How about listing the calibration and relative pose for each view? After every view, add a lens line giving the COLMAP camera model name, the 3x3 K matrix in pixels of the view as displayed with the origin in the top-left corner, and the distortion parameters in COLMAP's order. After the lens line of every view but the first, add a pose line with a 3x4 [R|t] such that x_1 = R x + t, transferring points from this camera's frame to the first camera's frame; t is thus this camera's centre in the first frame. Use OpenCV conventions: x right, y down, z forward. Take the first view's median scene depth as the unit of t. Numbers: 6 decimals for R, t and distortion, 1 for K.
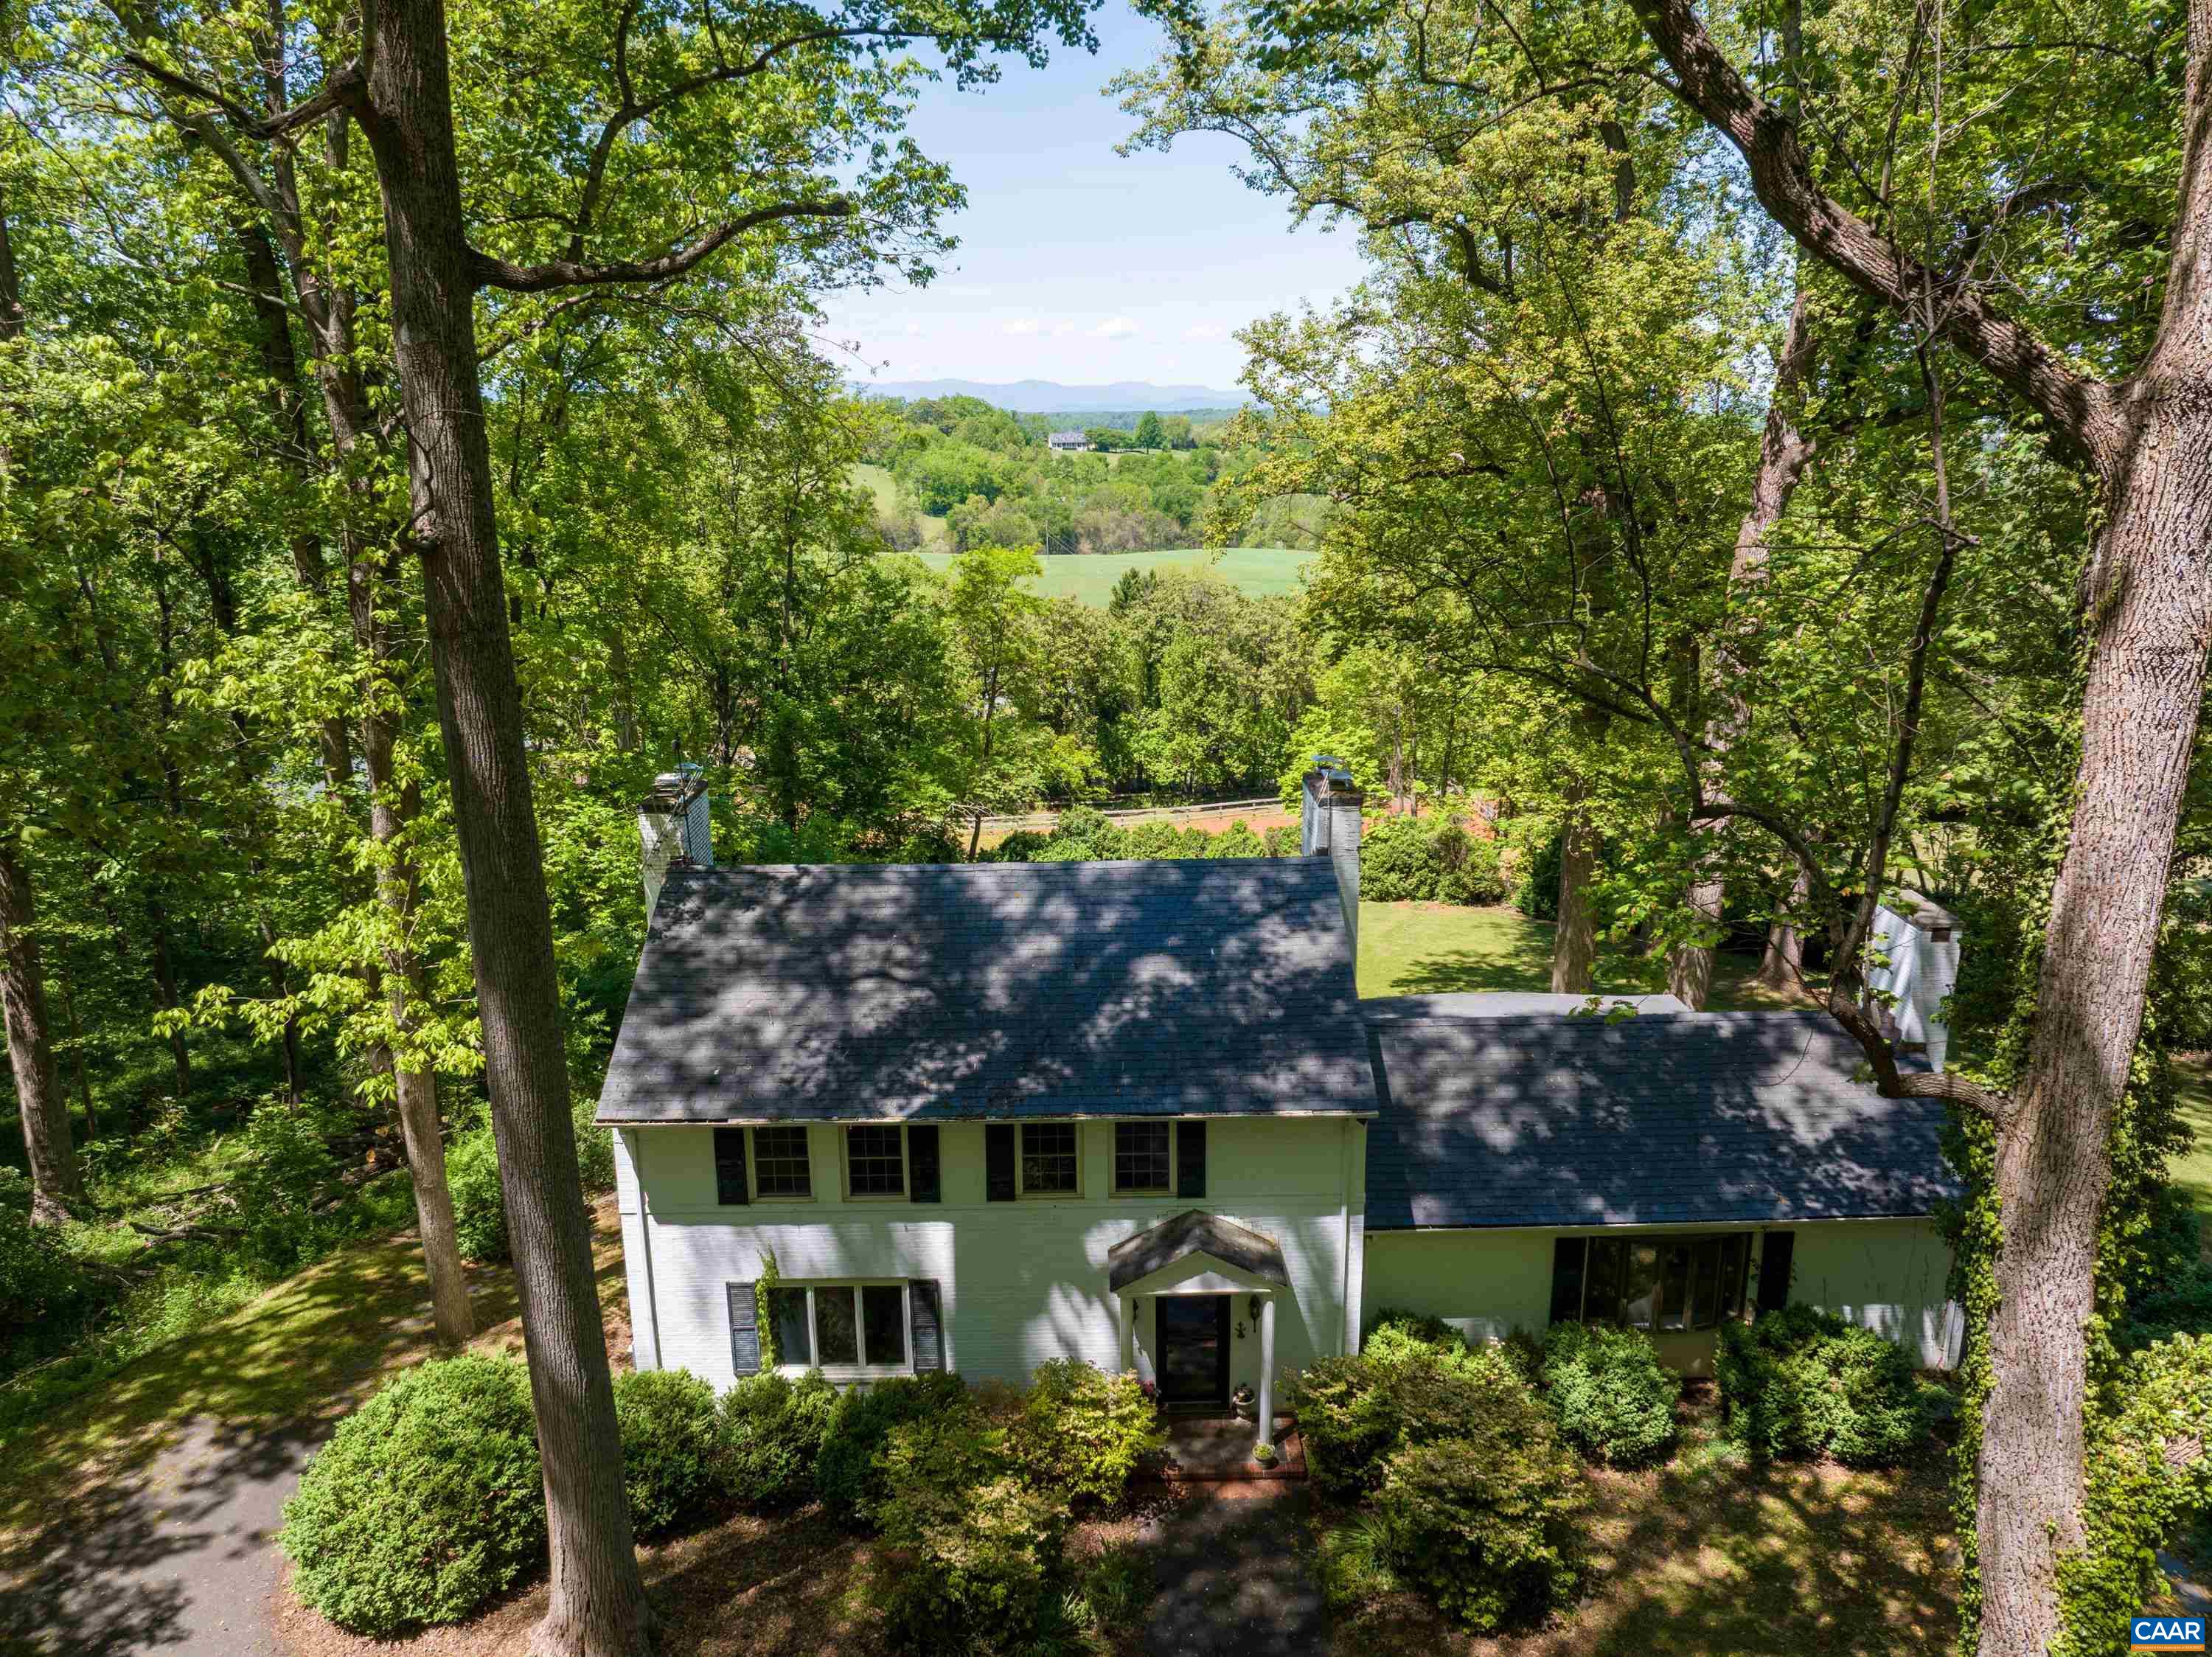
lens RADIAL K [[1569.4, 0, 1118.8], [0, 1569.4, 836.5], [0, 0, 1]] dist [-0.043406, 0.013186]
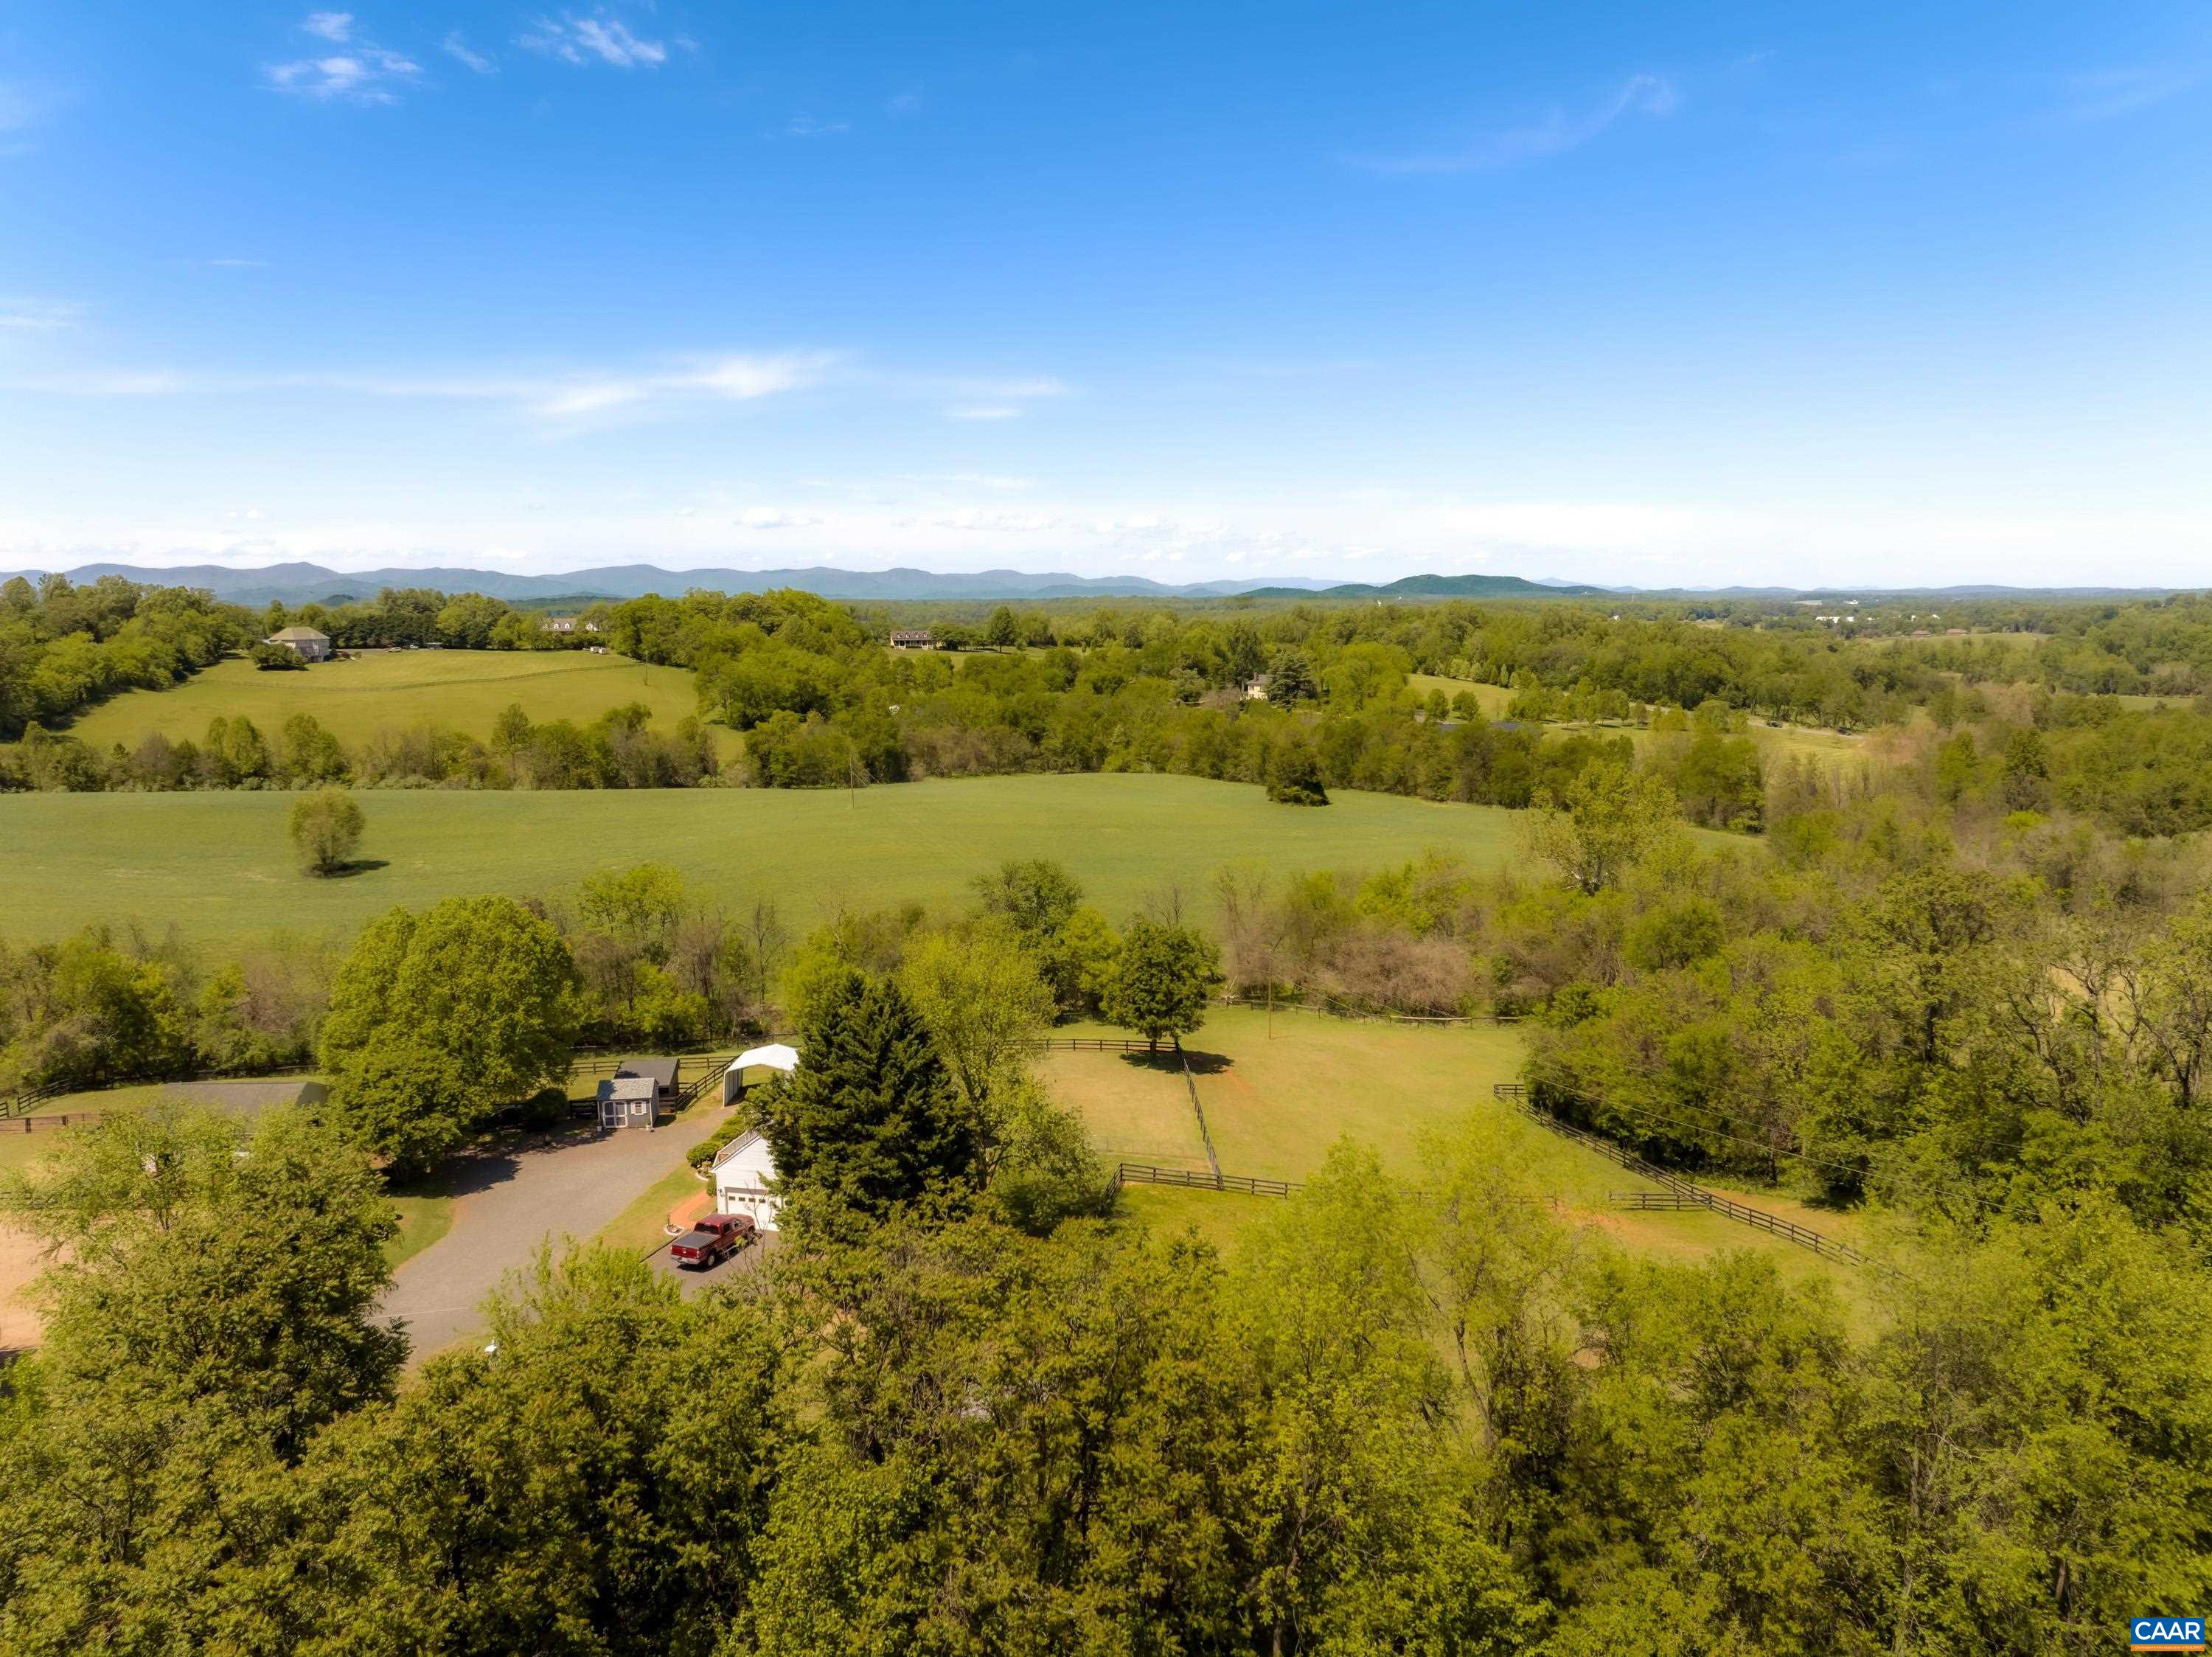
lens RADIAL K [[1569.4, 0, 1097.6], [0, 1569.4, 811.7], [0, 0, 1]] dist [-0.043406, 0.013186]
pose [[0.997718, -0.008567, 0.066968, 0.348061], [0.017082, 0.991674, -0.127635, -0.988296], [-0.065317, 0.128488, 0.989558, 3.023072]]
